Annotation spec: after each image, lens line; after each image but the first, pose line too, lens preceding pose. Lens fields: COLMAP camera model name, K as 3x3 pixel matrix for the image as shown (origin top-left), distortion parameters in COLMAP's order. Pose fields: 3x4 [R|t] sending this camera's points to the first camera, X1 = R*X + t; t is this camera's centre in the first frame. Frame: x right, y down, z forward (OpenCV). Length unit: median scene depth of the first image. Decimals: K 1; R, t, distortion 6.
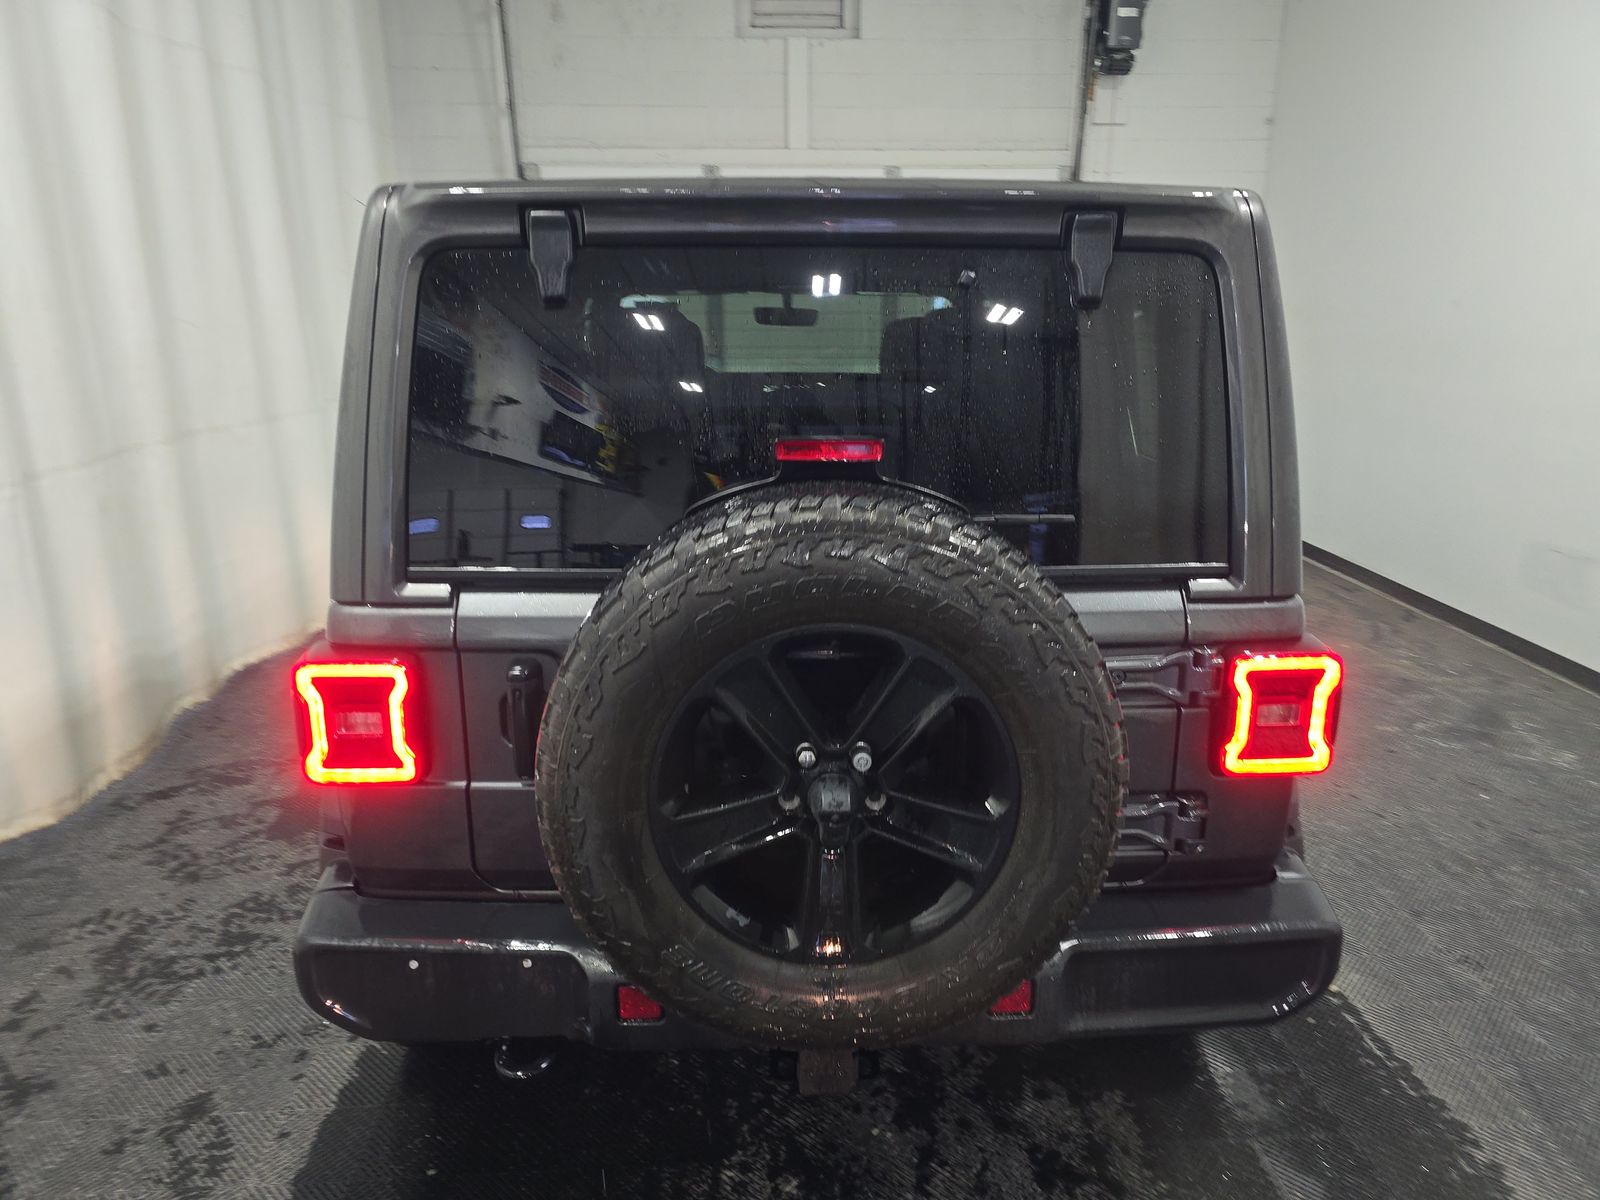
lens RADIAL K [[1085.7, 0, 792.0], [0, 1085.7, 602.0], [0, 0, 1]] dist [0.056872, -0.044806]
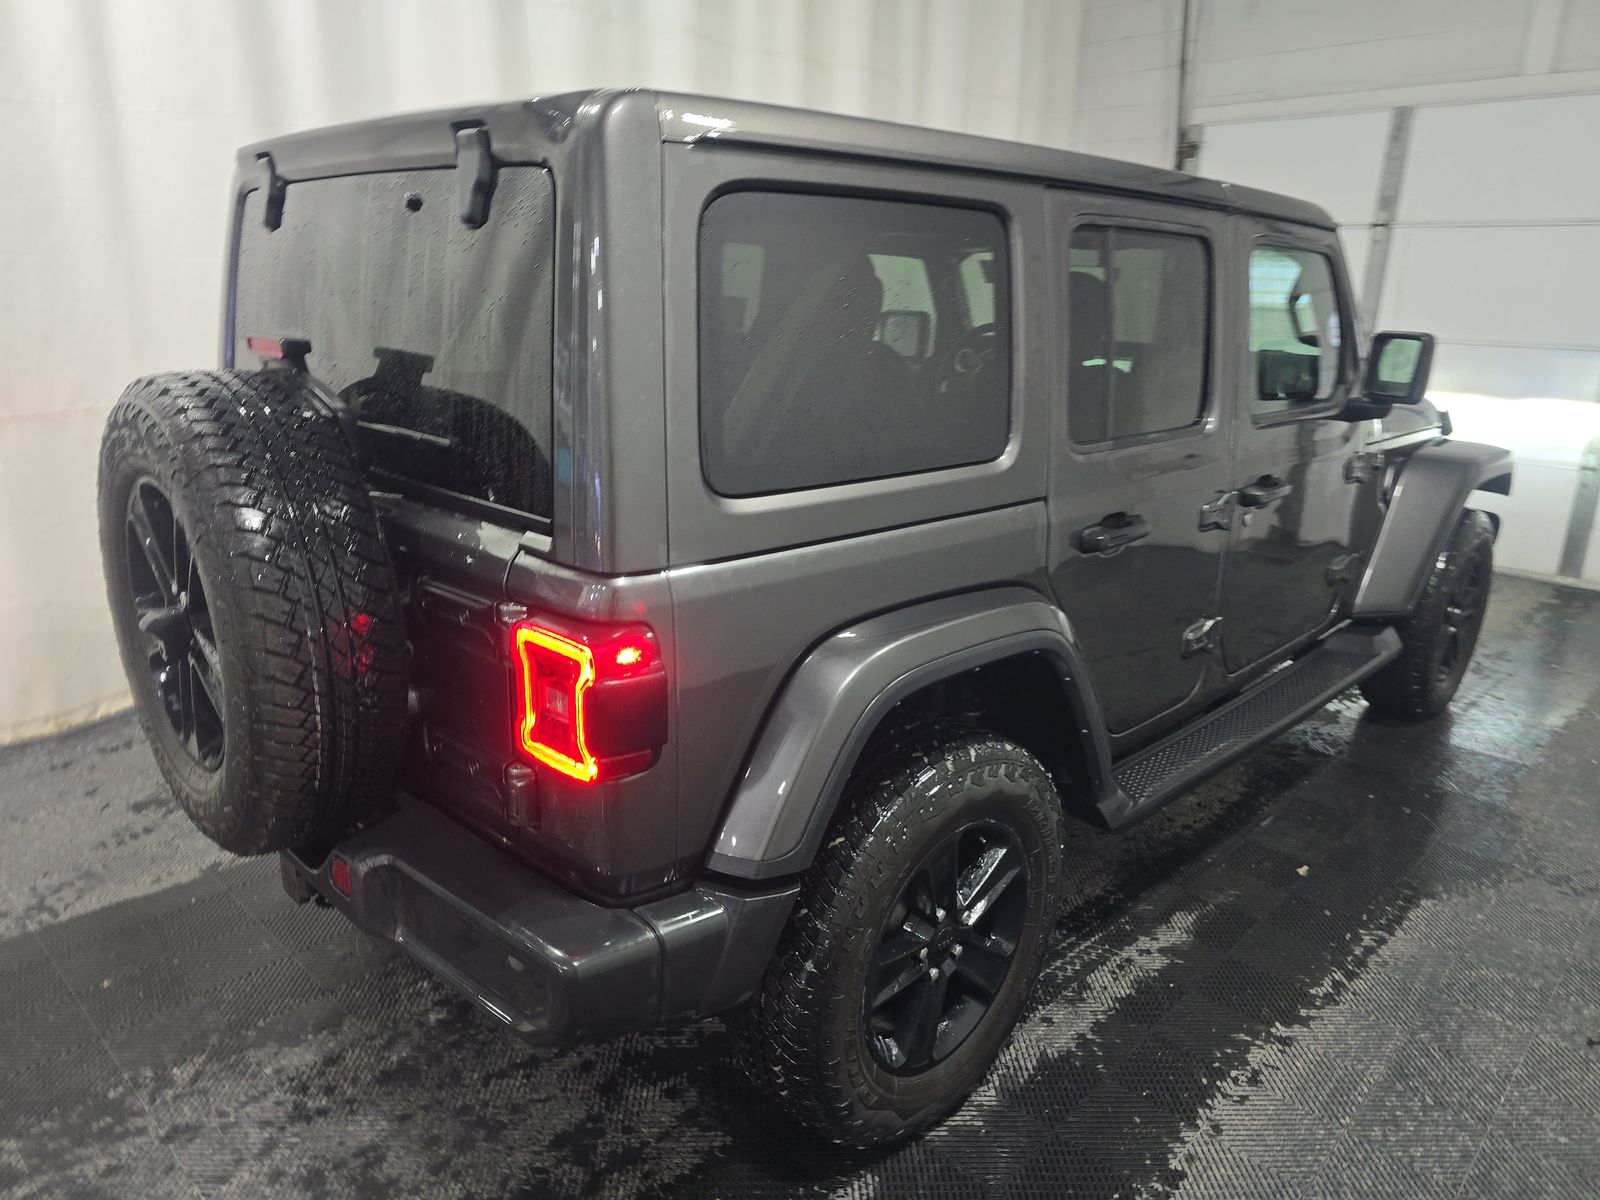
lens RADIAL K [[1085.7, 0, 792.0], [0, 1085.7, 602.0], [0, 0, 1]] dist [0.056872, -0.044806]
pose [[0.676985, 0.228898, -0.699498, 0.711920], [-0.219672, 0.969930, 0.104789, -0.065029], [0.702450, 0.082719, 0.706910, 0.313779]]
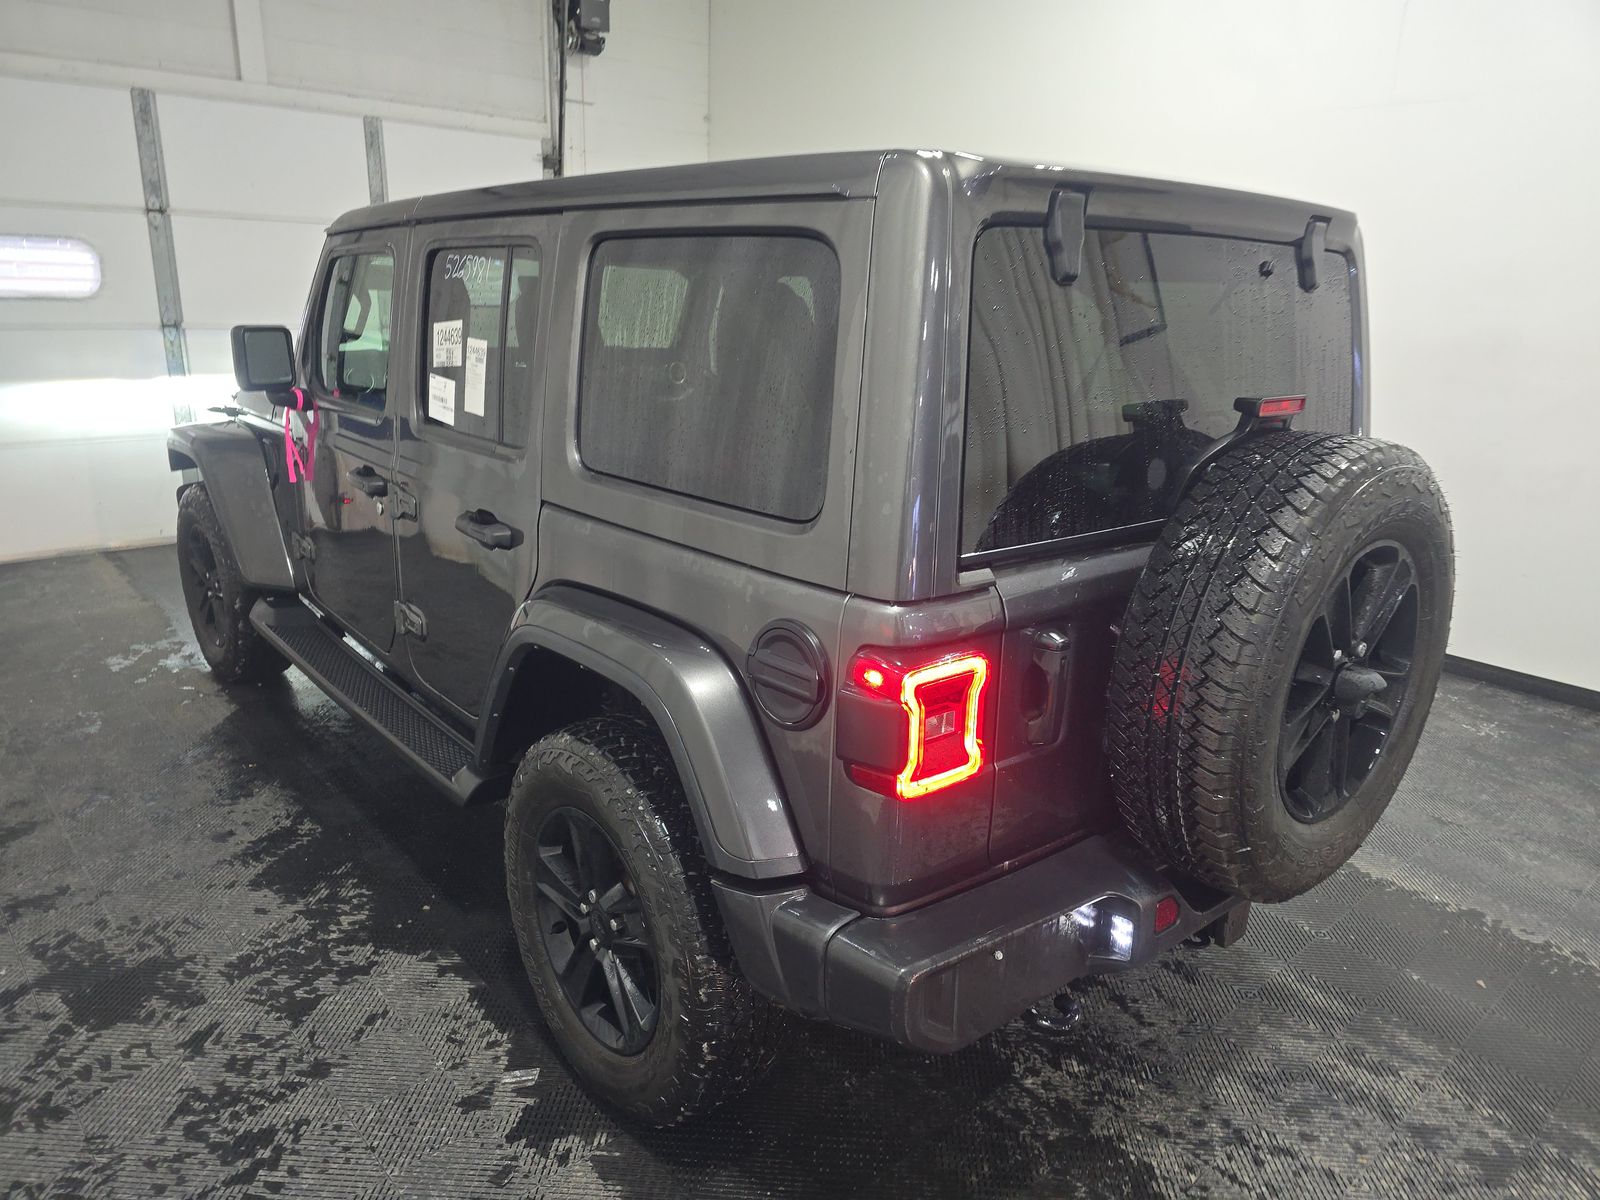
lens RADIAL K [[1085.7, 0, 792.0], [0, 1085.7, 602.0], [0, 0, 1]] dist [0.056872, -0.044806]
pose [[0.776102, -0.157815, 0.610541, -0.634354], [0.142782, 0.987012, 0.073625, -0.050323], [-0.614230, 0.030034, 0.788555, 0.203739]]
